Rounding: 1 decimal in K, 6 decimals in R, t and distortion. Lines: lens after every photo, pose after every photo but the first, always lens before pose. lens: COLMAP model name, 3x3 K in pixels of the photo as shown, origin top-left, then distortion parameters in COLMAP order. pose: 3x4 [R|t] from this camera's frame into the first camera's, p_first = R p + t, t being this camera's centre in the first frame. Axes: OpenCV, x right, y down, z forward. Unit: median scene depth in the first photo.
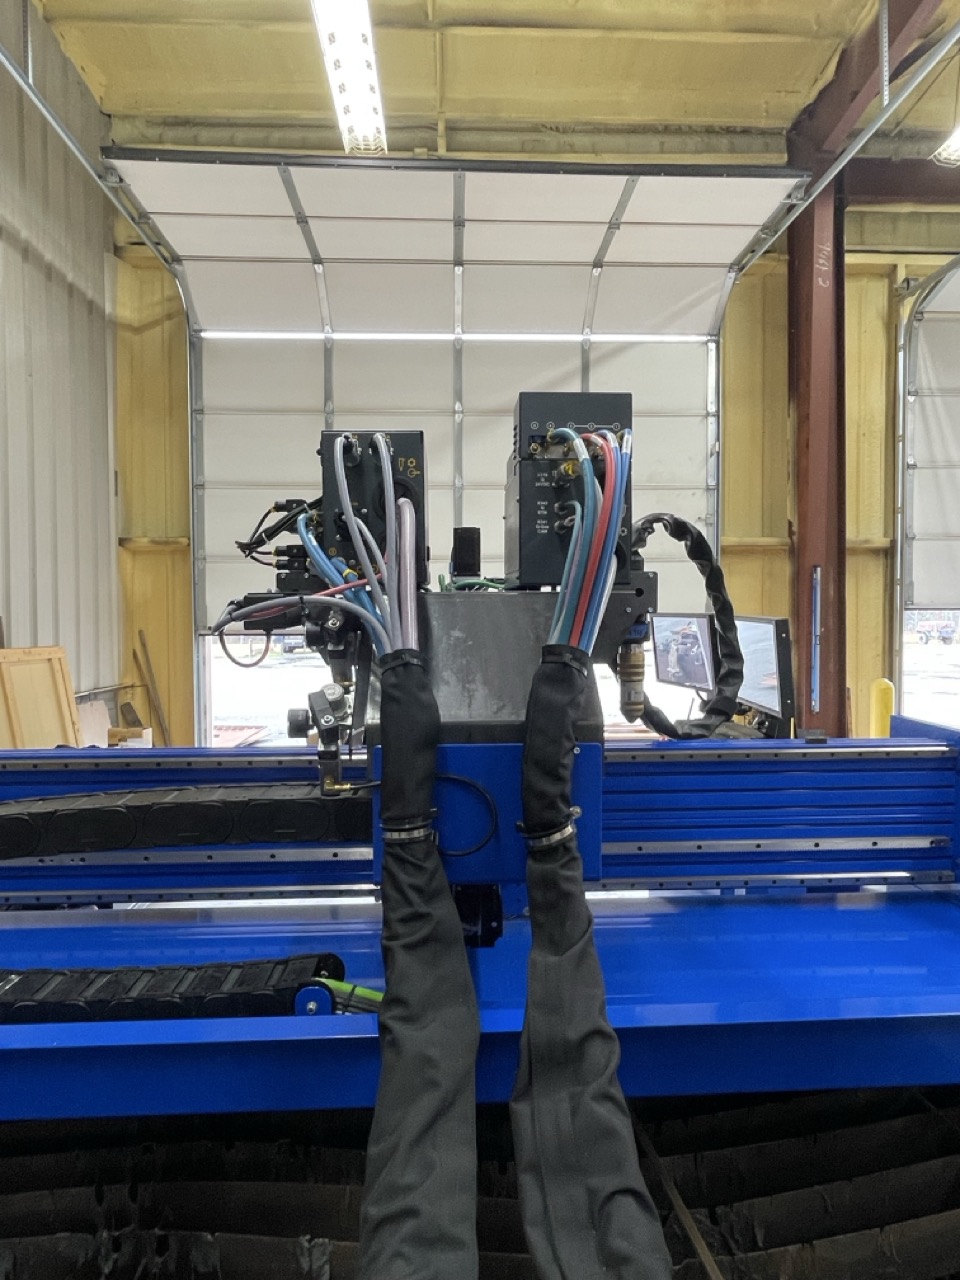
lens RADIAL K [[773.4, 0, 480.4], [0, 773.4, 635.0], [0, 0, 1]] dist [-0.002673, -0.000531]
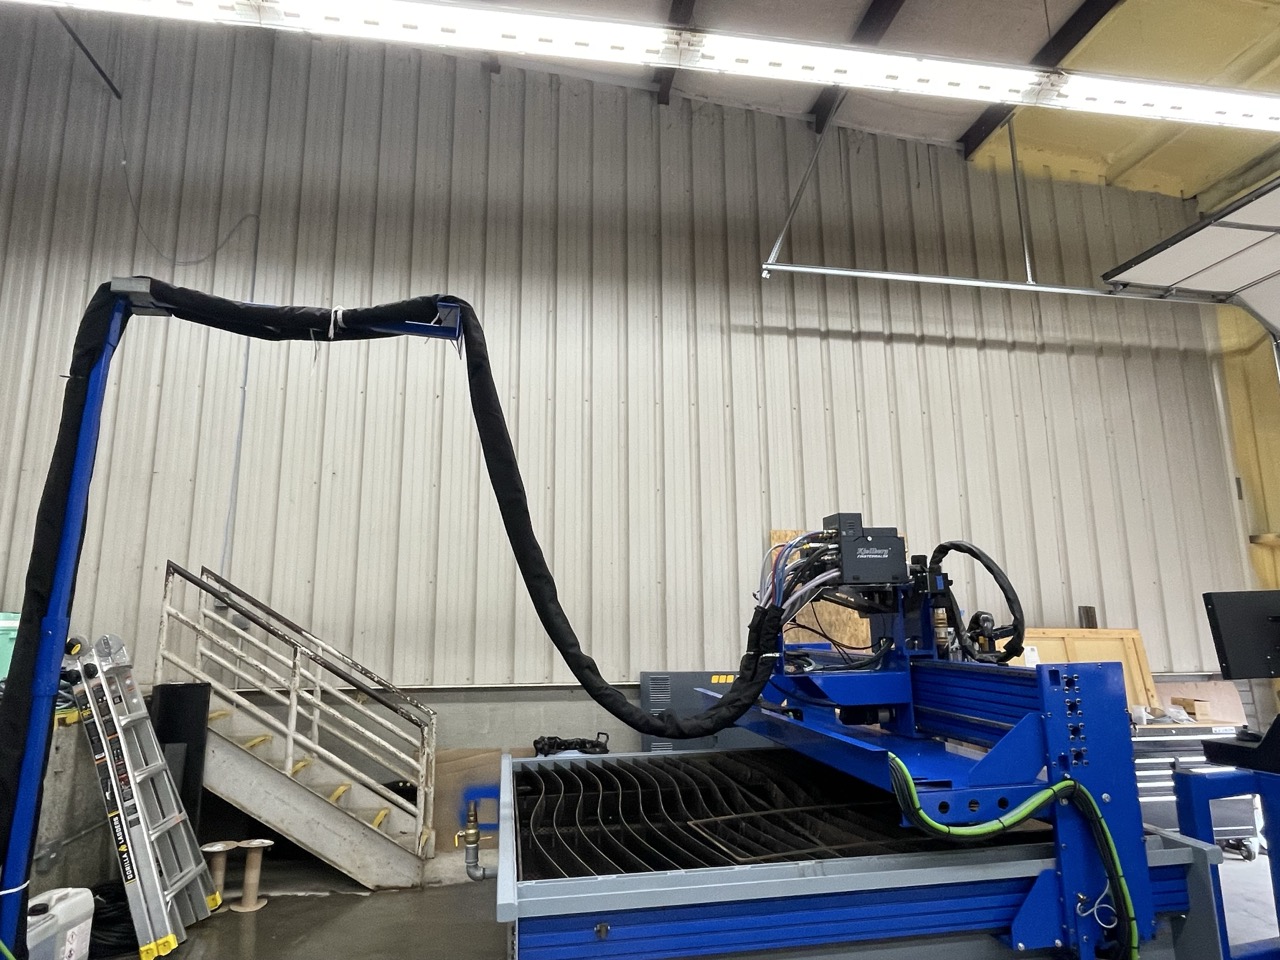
lens RADIAL K [[773.4, 0, 639.9], [0, 773.4, 480.1], [0, 0, 1]] dist [-0.002673, -0.000531]
pose [[0.125606, -0.178058, -0.975971, 0.570288], [-0.020560, 0.983083, -0.182001, 0.017702], [0.991867, 0.042926, 0.119820, -0.011066]]
